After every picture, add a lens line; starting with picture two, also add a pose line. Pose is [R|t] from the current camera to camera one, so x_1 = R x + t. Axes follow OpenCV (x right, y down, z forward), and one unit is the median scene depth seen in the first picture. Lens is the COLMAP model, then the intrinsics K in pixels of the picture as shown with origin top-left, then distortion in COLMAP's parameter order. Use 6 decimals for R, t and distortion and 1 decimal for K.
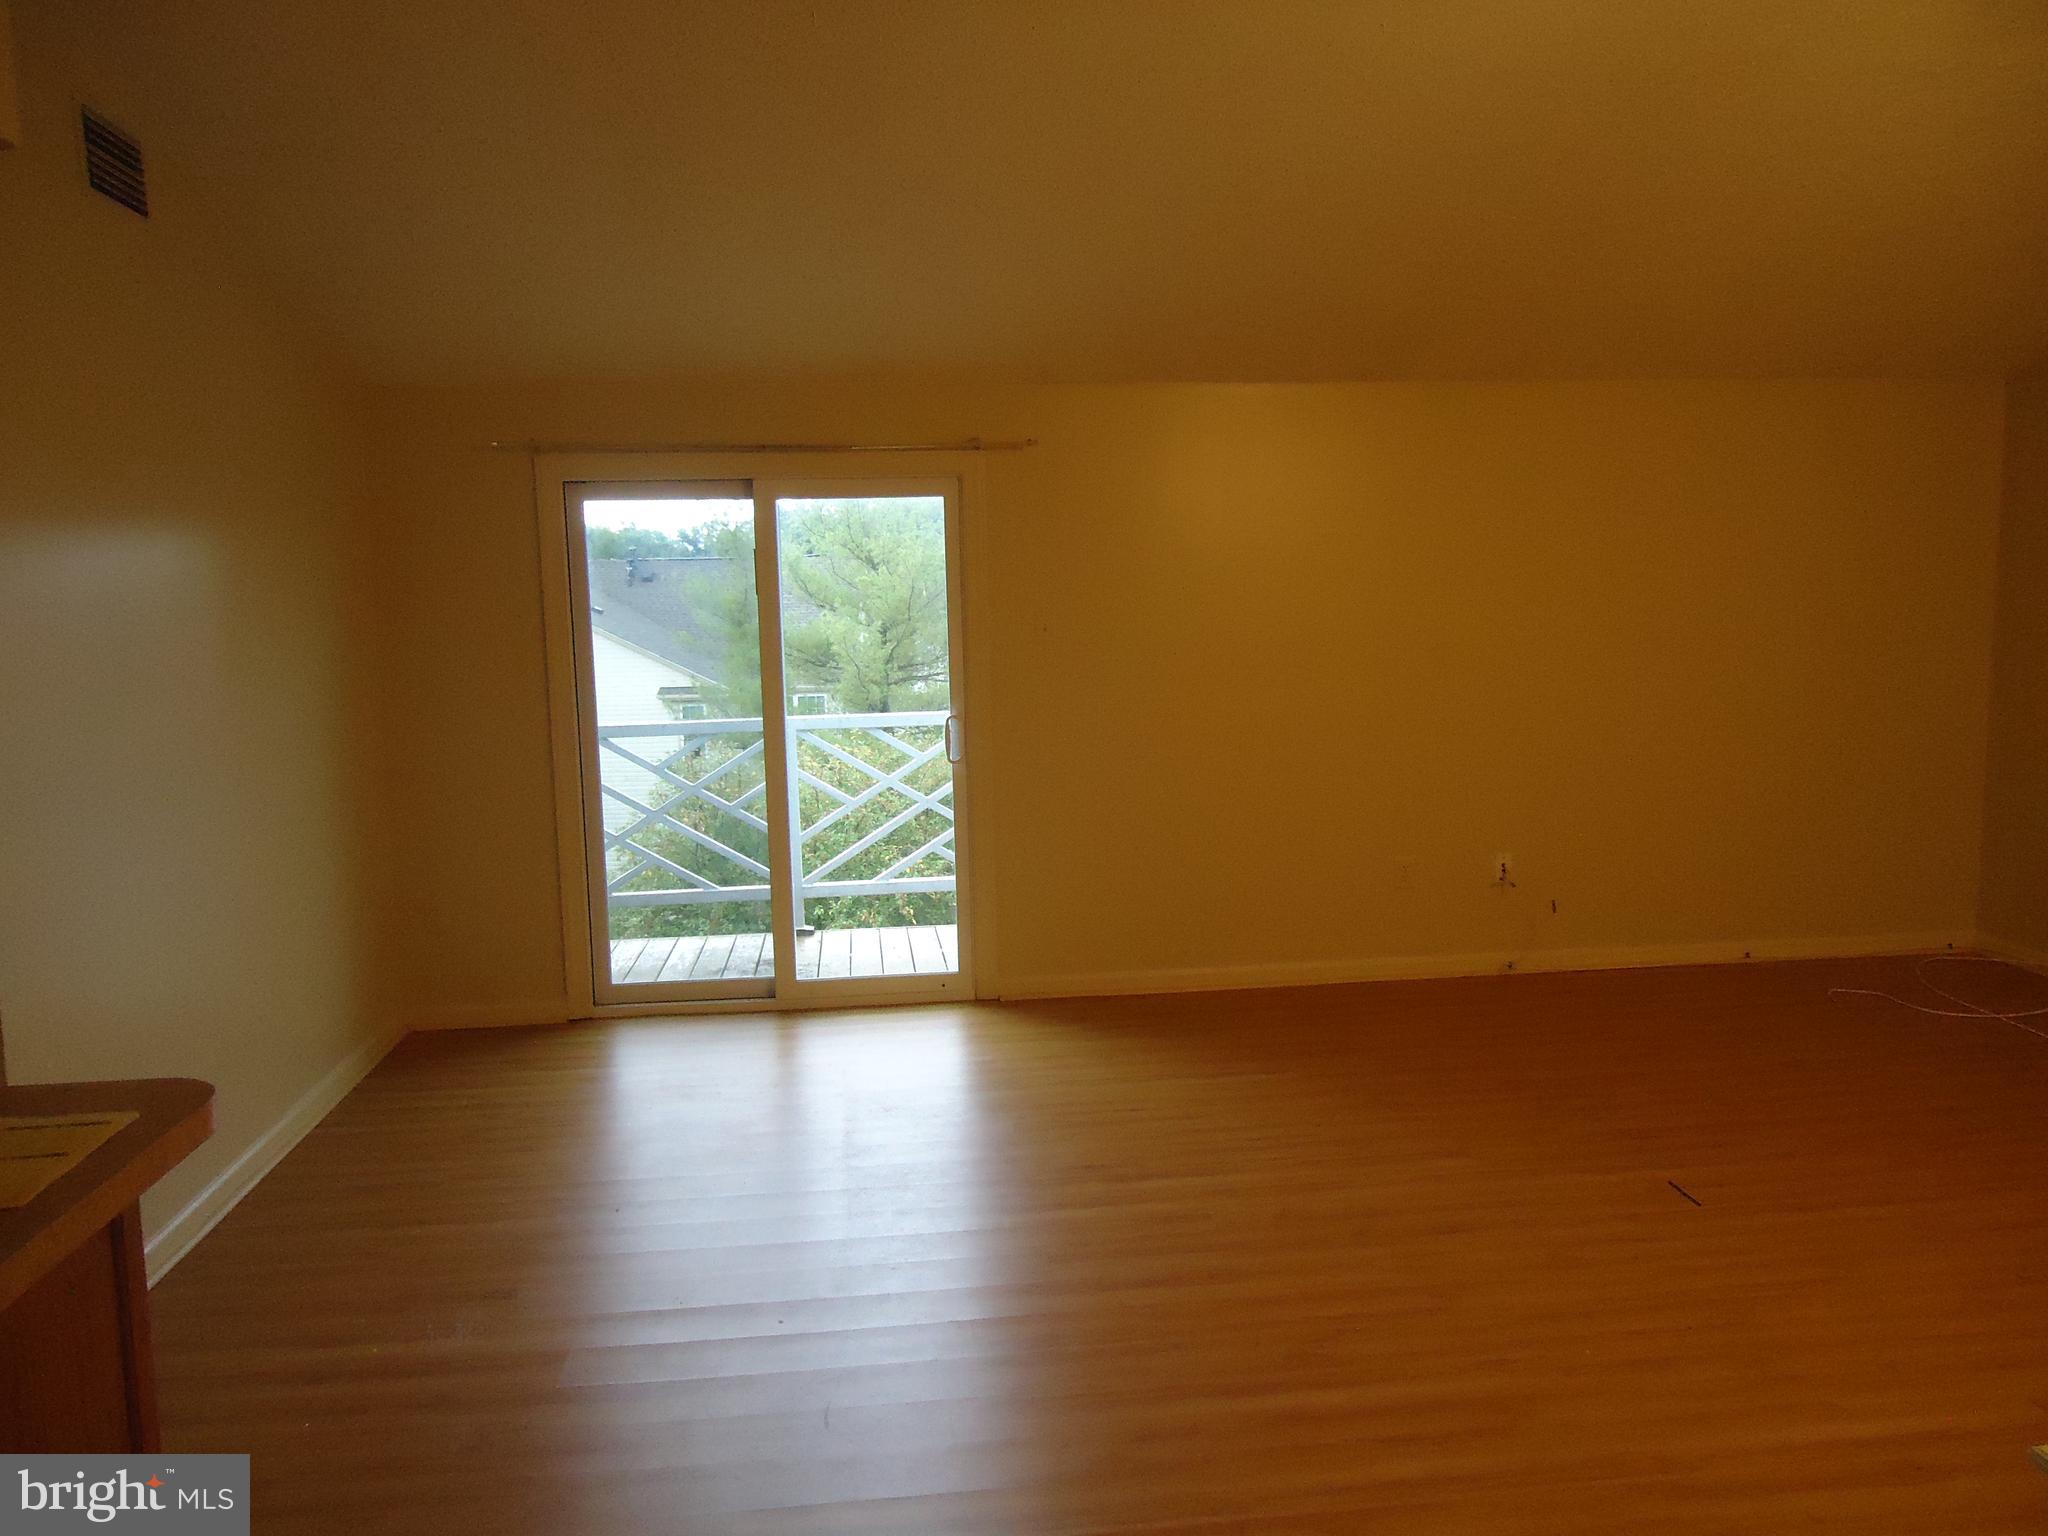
lens RADIAL K [[1458.9, 0, 1018.4], [0, 1458.9, 750.0], [0, 0, 1]] dist [-0.003142, -0.002850]
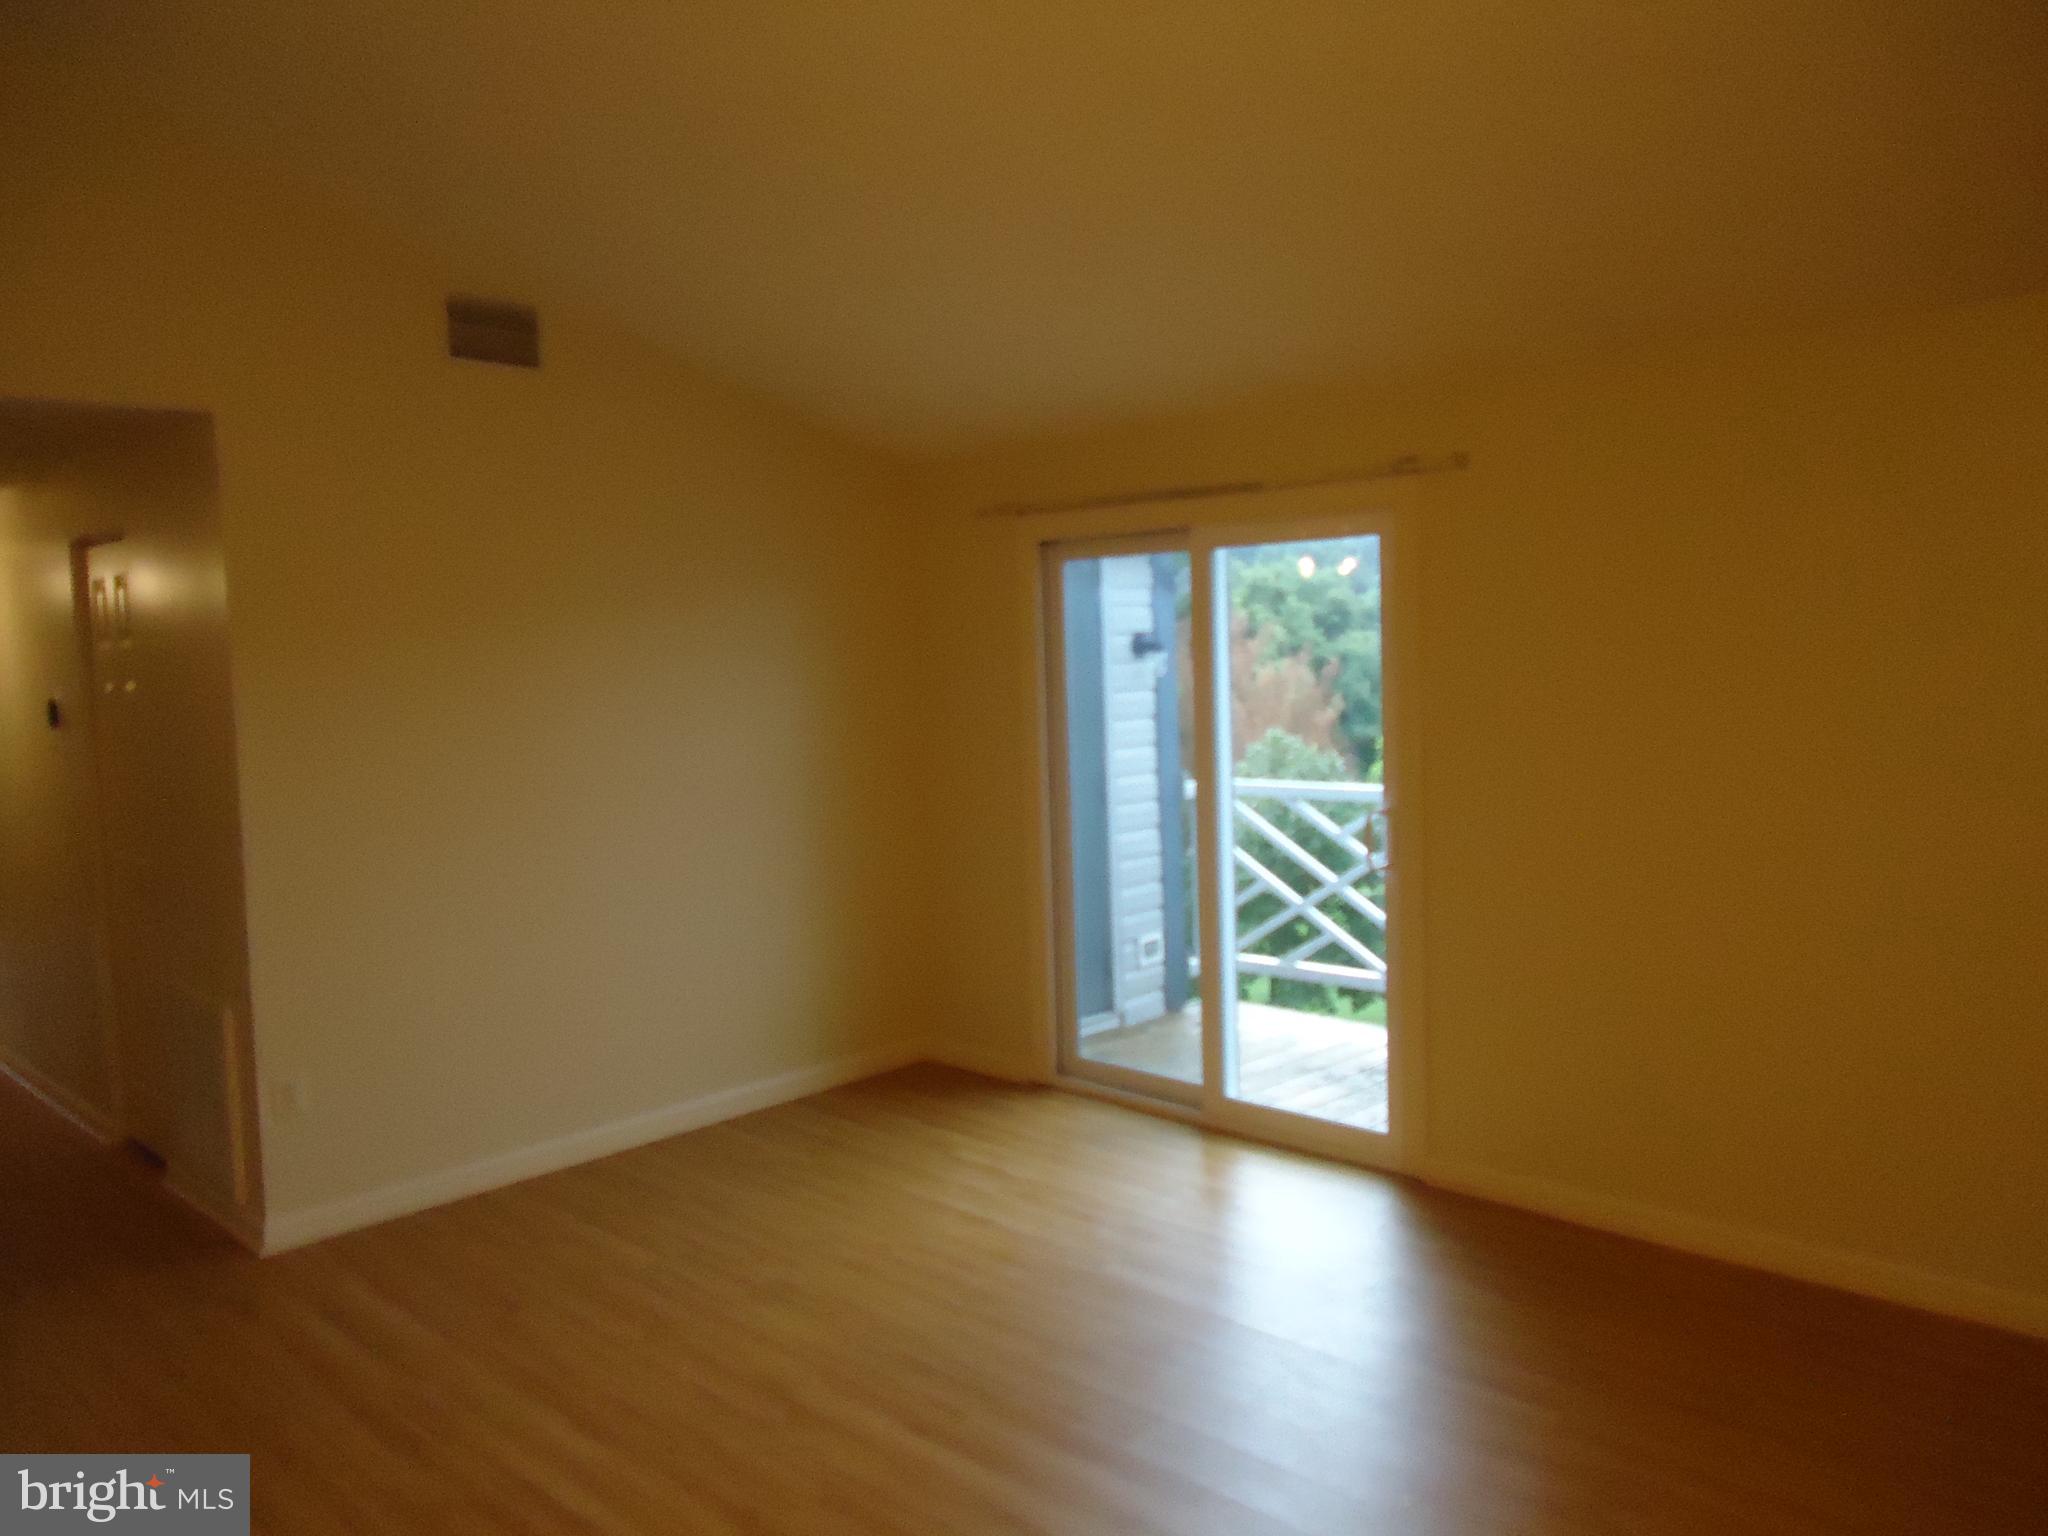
lens RADIAL K [[1458.9, 0, 1018.4], [0, 1458.9, 750.0], [0, 0, 1]] dist [-0.003142, -0.002850]
pose [[0.639936, 0.057056, -0.766307, 0.437703], [-0.069510, 0.997449, 0.016218, -0.056602], [0.765278, 0.042888, 0.642270, 0.347387]]
